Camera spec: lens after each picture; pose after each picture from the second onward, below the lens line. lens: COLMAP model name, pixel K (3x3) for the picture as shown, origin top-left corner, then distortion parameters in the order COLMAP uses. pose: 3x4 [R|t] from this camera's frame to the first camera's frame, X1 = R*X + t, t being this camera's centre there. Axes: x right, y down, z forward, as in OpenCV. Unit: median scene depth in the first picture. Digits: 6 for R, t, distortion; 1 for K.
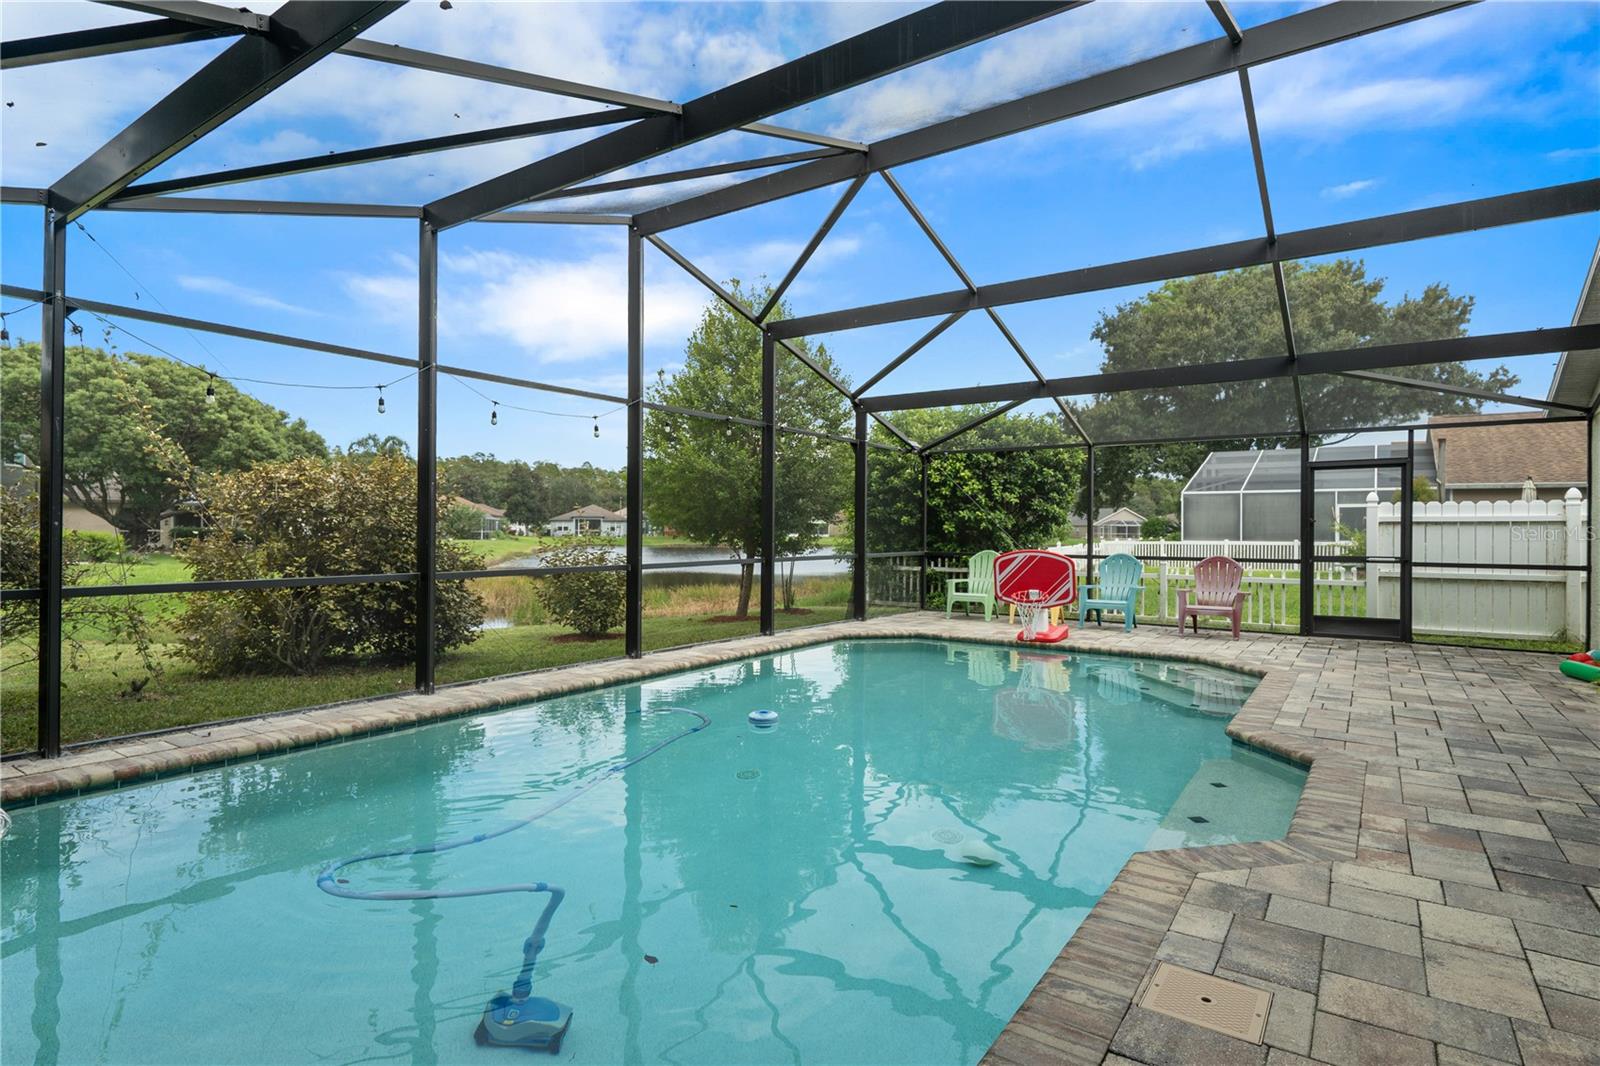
lens RADIAL K [[804.3, 0, 796.7], [0, 804.3, 535.6], [0, 0, 1]] dist [0.003372, 0.000518]
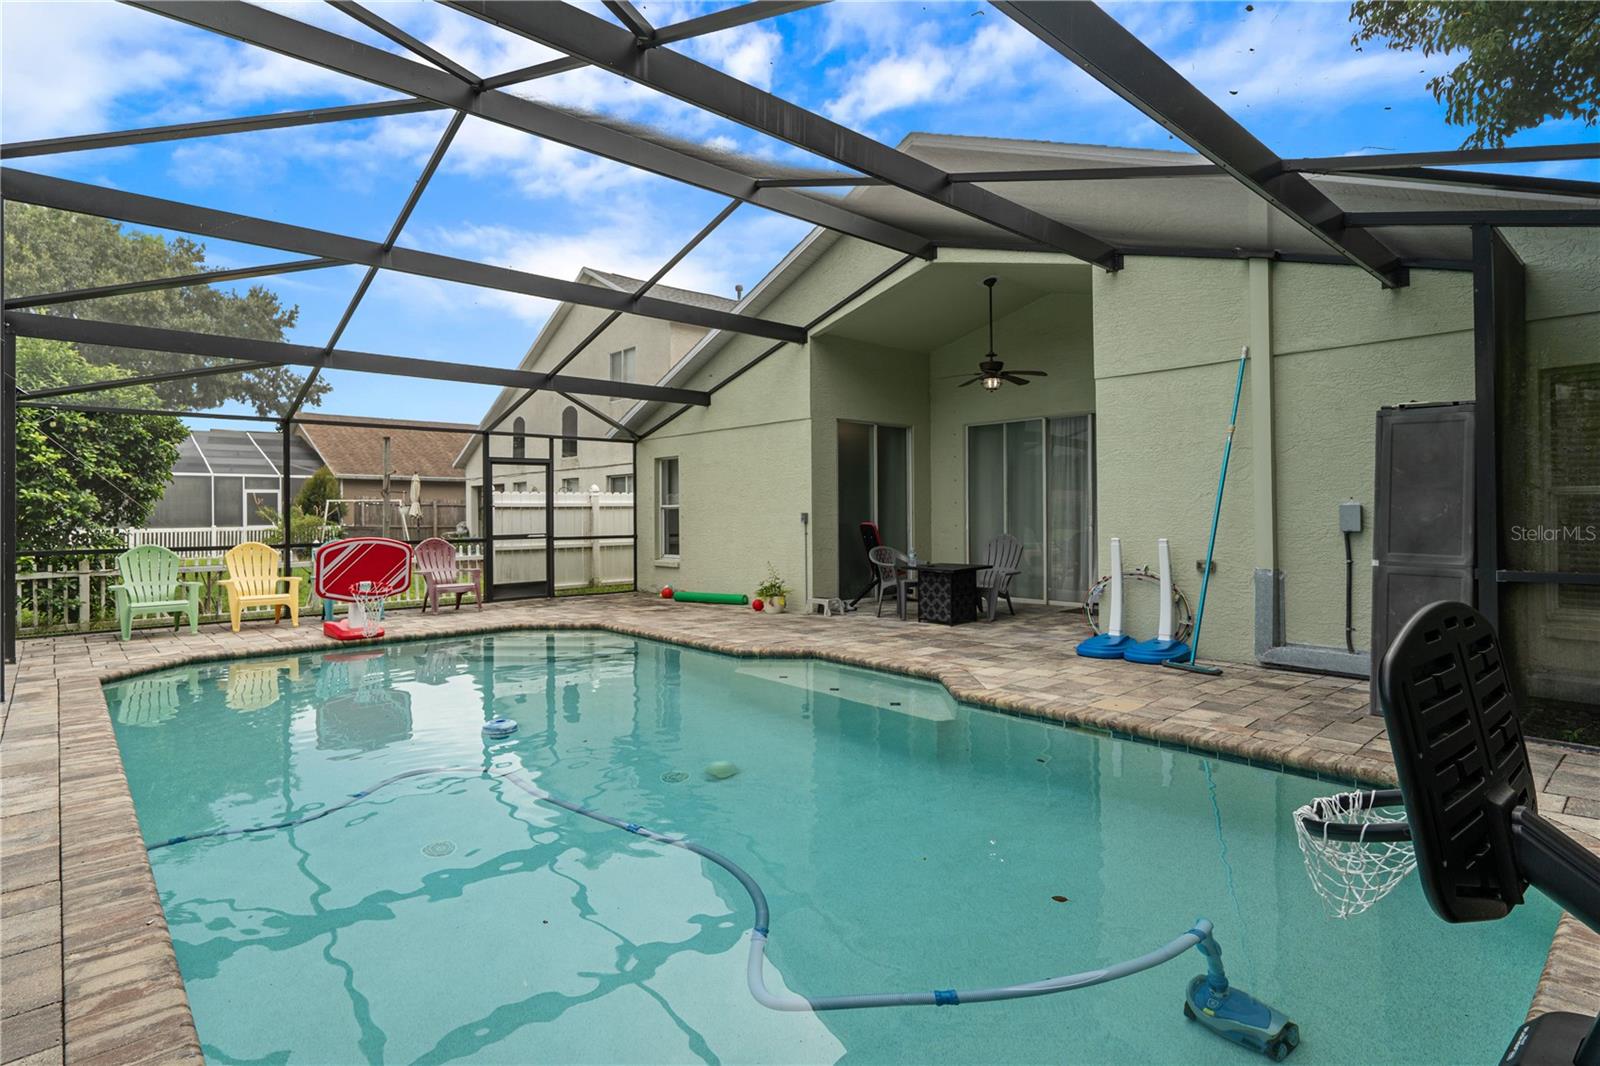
lens RADIAL K [[804.3, 0, 789.0], [0, 804.3, 500.3], [0, 0, 1]] dist [0.003372, 0.000518]
pose [[0.249780, 0.009636, 0.968255, -0.401021], [0.014969, 0.999793, -0.013811, -0.003764], [-0.968187, 0.017944, 0.249584, 0.260602]]
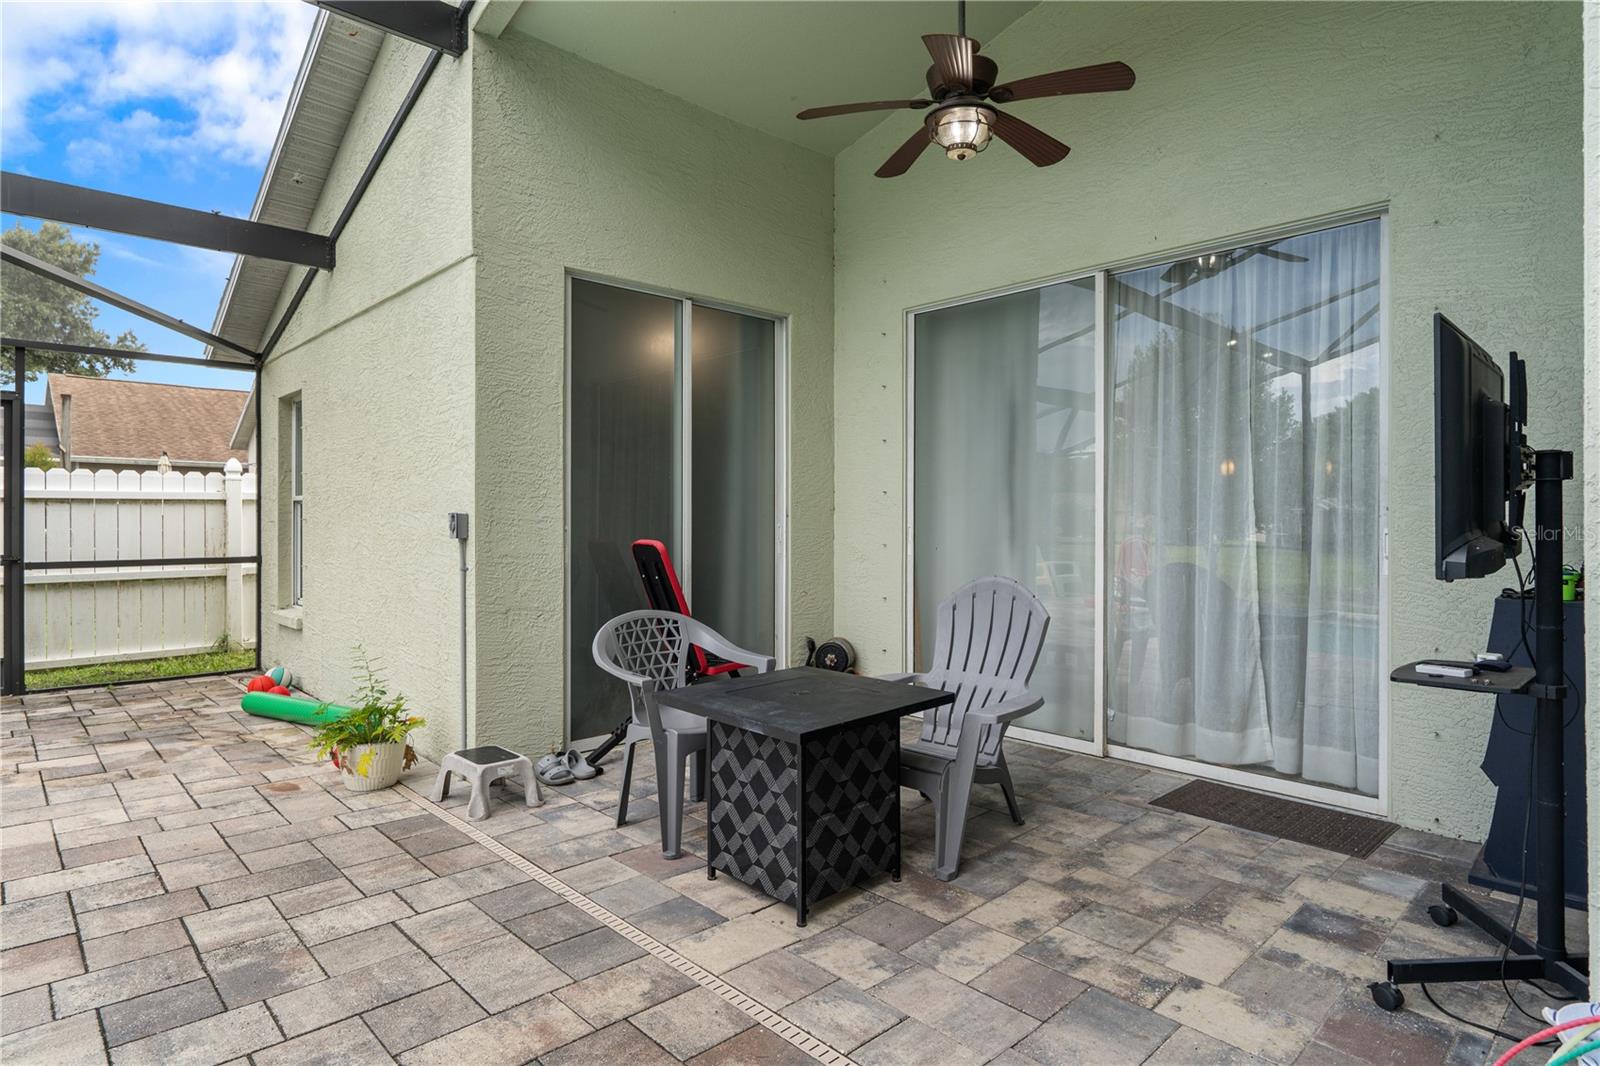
lens RADIAL K [[896.9, 0, 799.3], [0, 896.9, 516.2], [0, 0, 1]] dist [0.002047, -0.000574]
pose [[0.208612, -0.005025, 0.977985, 0.198366], [0.007444, 0.999966, 0.003550, -0.000574], [-0.977970, 0.006539, 0.208643, 0.253812]]
